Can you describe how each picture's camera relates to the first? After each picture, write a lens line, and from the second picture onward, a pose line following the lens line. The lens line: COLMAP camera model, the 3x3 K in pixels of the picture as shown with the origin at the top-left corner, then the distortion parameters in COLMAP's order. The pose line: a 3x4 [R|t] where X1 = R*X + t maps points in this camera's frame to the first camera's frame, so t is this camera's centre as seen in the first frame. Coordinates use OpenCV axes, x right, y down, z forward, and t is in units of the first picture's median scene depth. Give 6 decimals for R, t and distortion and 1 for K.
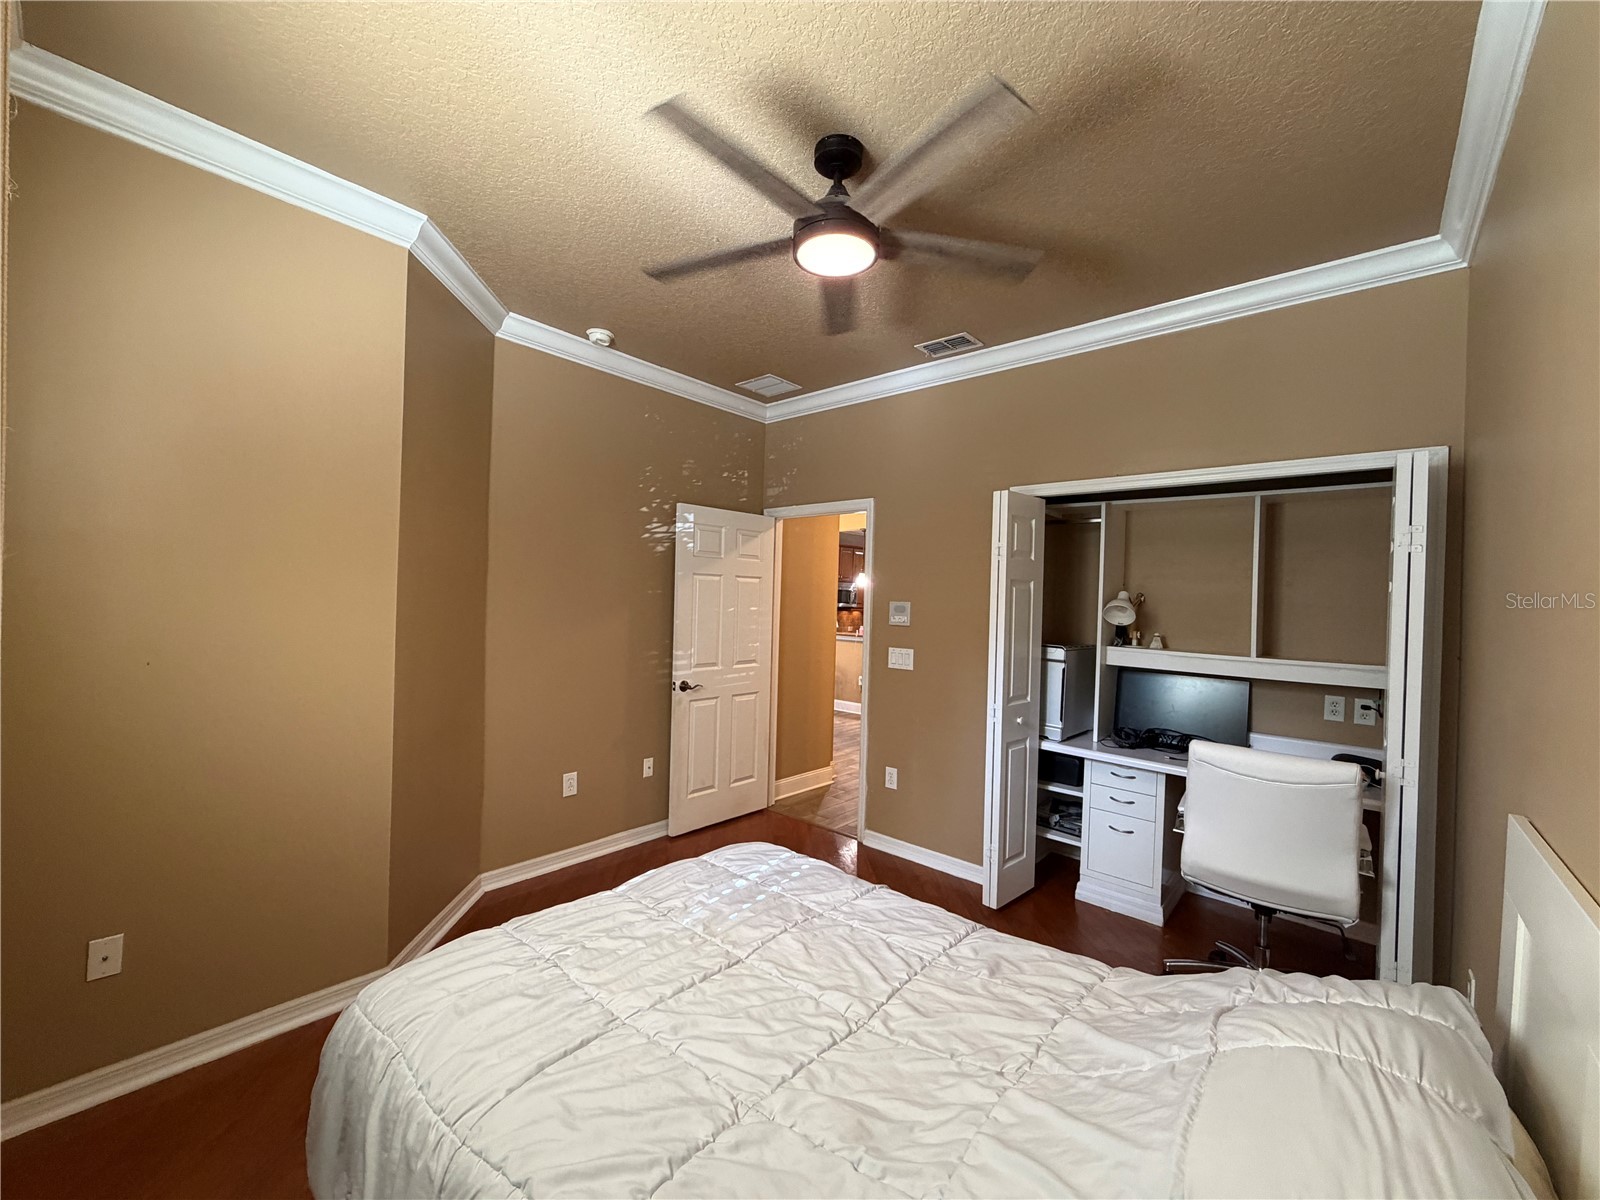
lens RADIAL K [[642.3, 0, 801.5], [0, 642.3, 600.1], [0, 0, 1]] dist [0.002409, 0.000134]
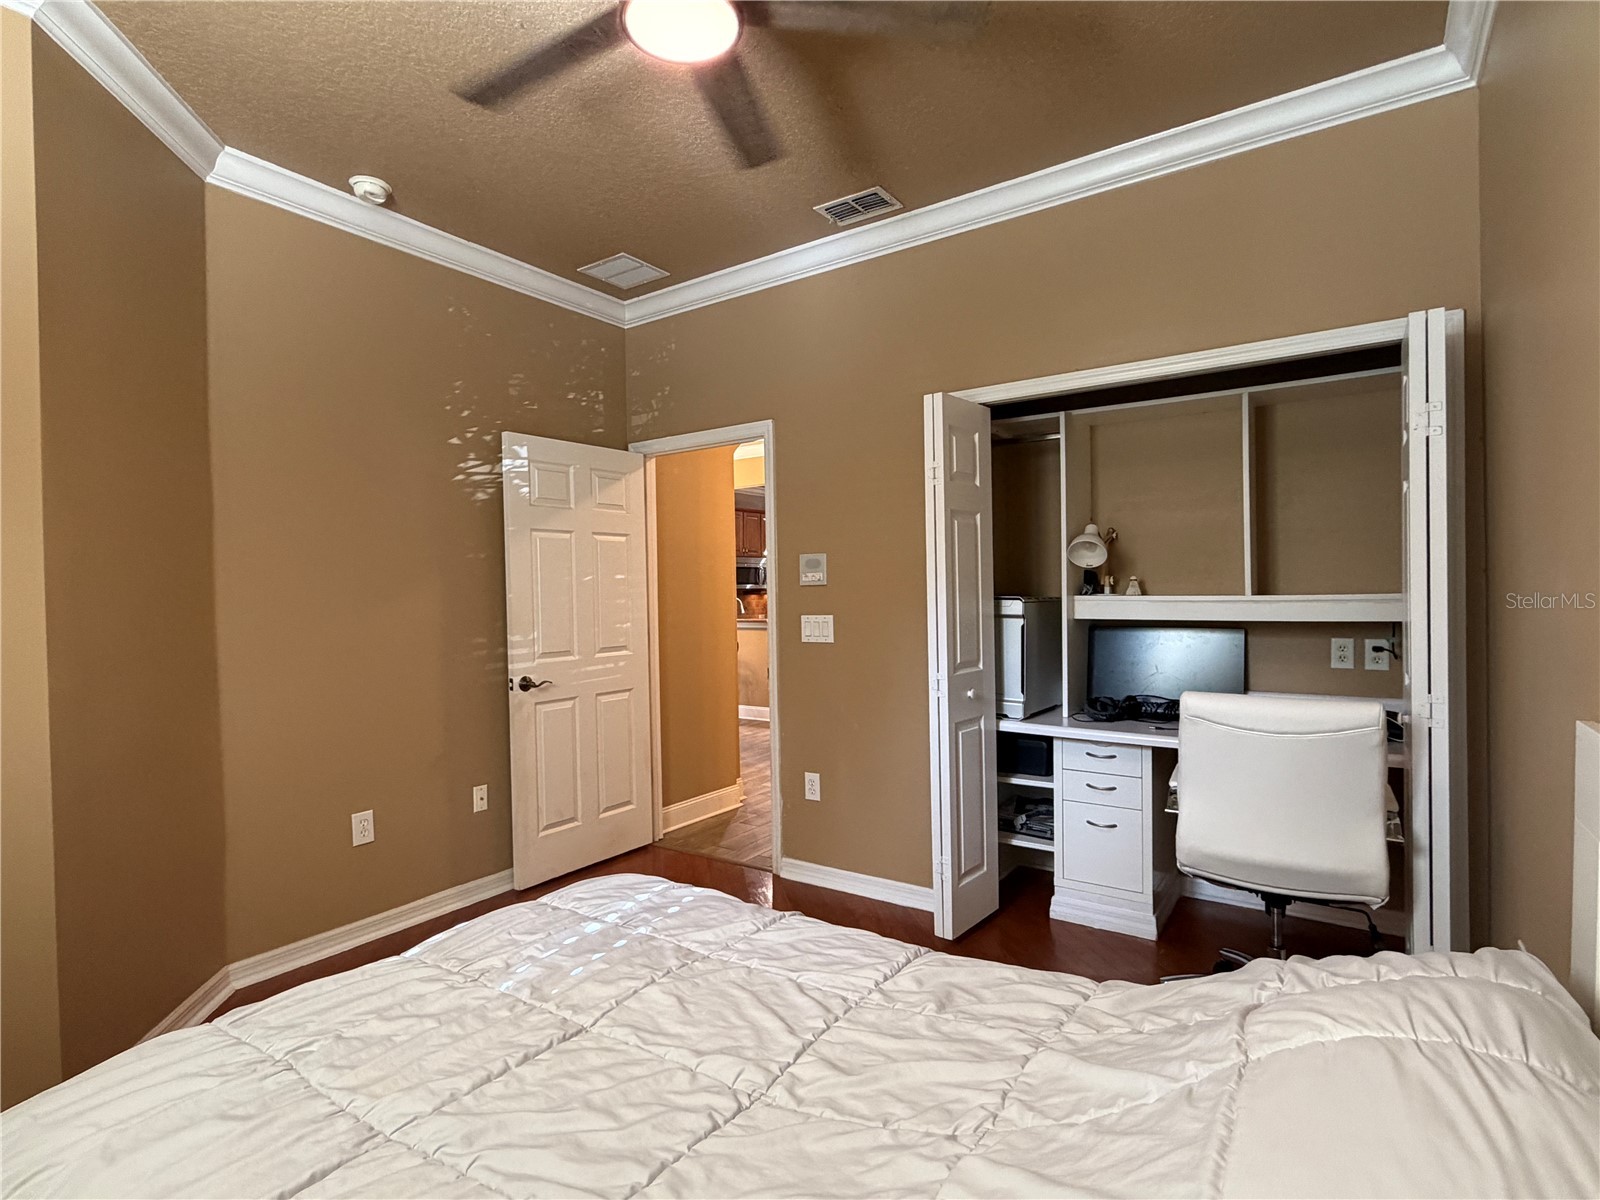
lens RADIAL K [[810.7, 0, 803.1], [0, 810.7, 600.4], [0, 0, 1]] dist [0.004114, -0.001041]
pose [[0.991381, -0.048768, 0.121595, 0.028785], [0.047614, 0.998789, 0.012377, 0.056267], [-0.122052, -0.006480, 0.992503, 0.063146]]
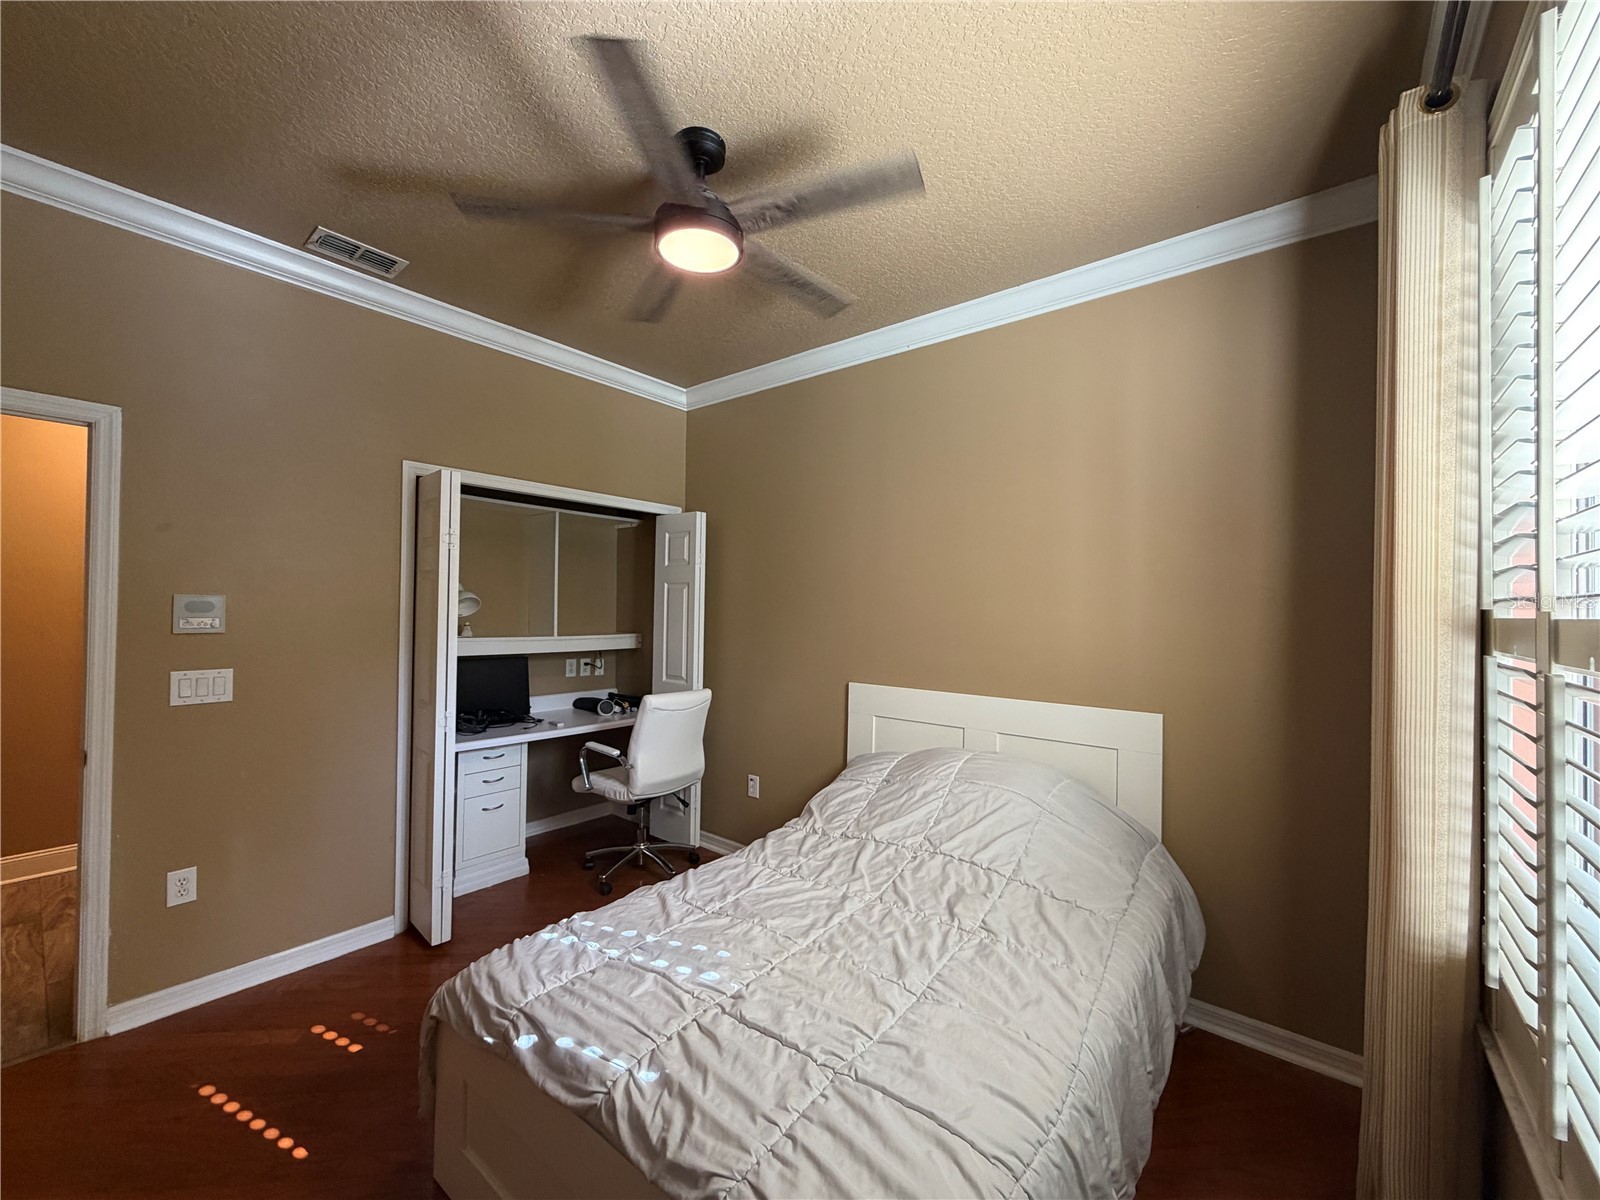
lens RADIAL K [[642.3, 0, 793.6], [0, 642.3, 598.6], [0, 0, 1]] dist [0.002409, 0.000134]
pose [[-0.034862, -0.017727, 0.999235, -0.603345], [-0.014685, 0.999744, 0.017223, -0.015835], [-0.999284, -0.014073, -0.035114, 0.565056]]
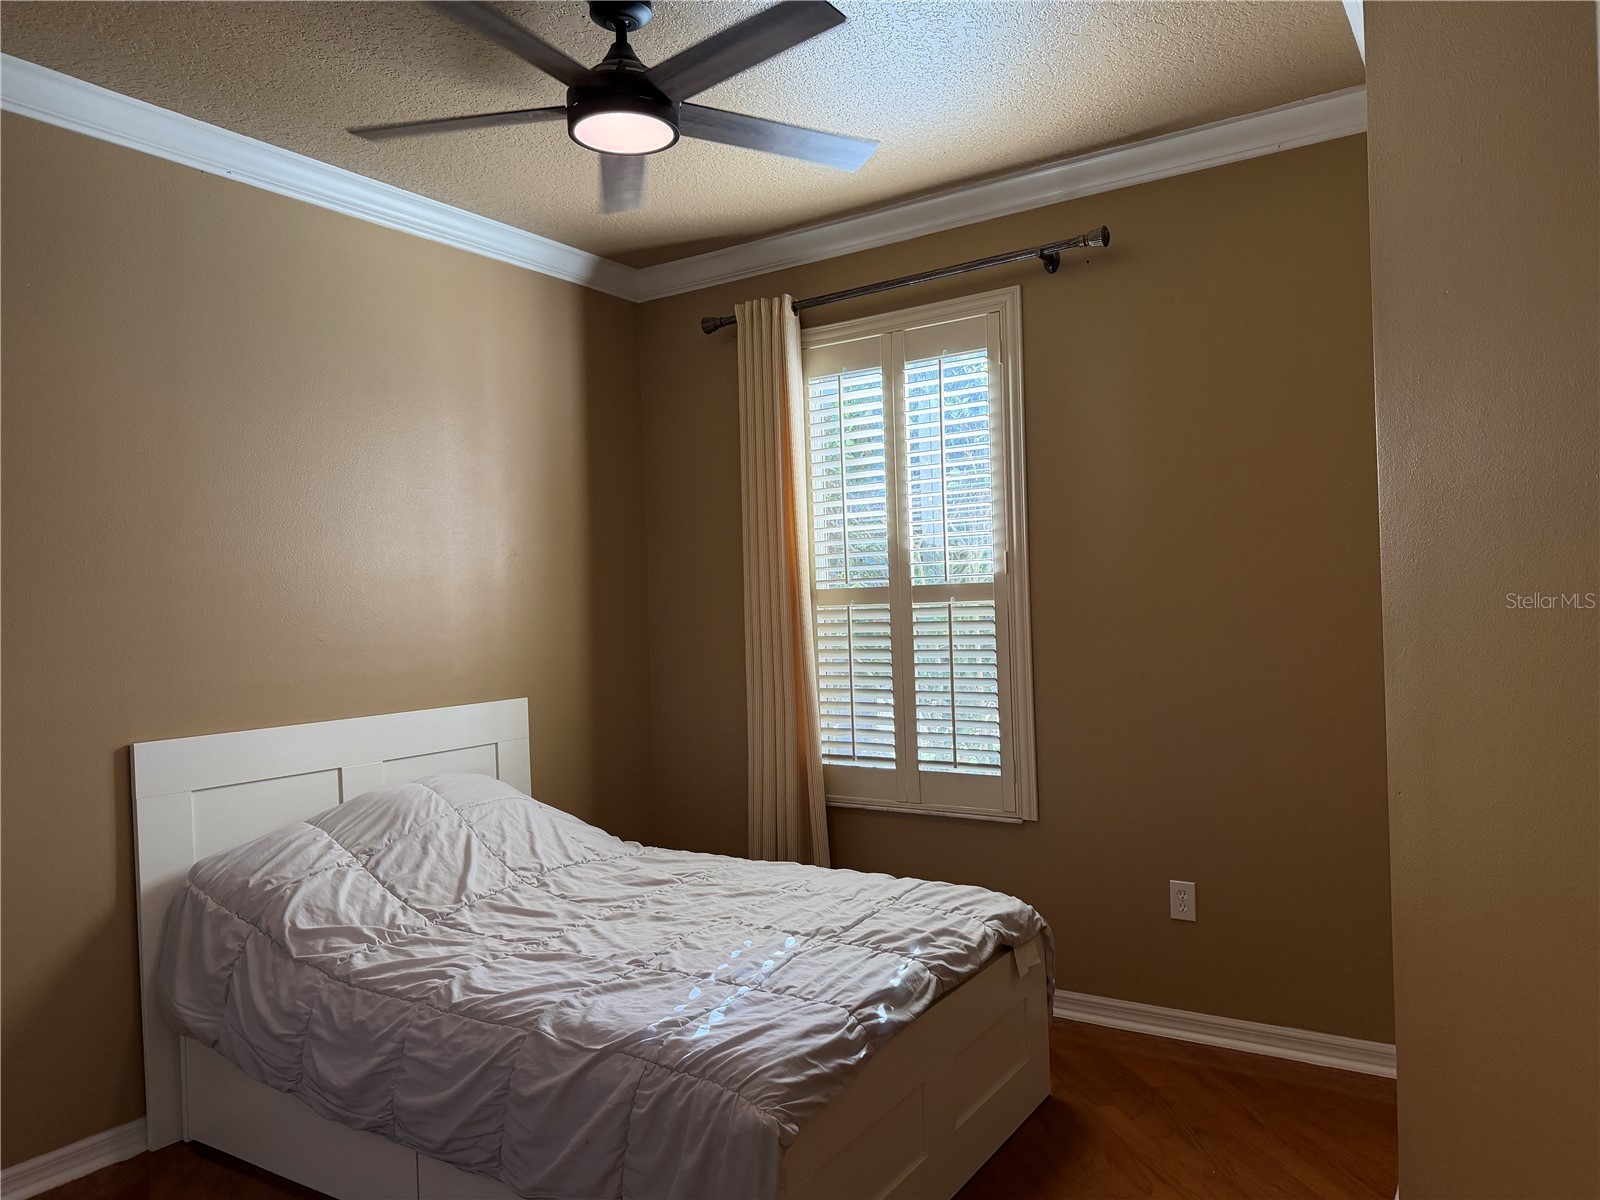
lens RADIAL K [[1109.6, 0, 799.9], [0, 1109.6, 614.0], [0, 0, 1]] dist [0.063665, -0.079439]
pose [[-0.990270, 0.001570, -0.139152, 0.025712], [0.000769, 0.999983, 0.005814, 0.021389], [0.139159, 0.005650, -0.990254, 1.515665]]
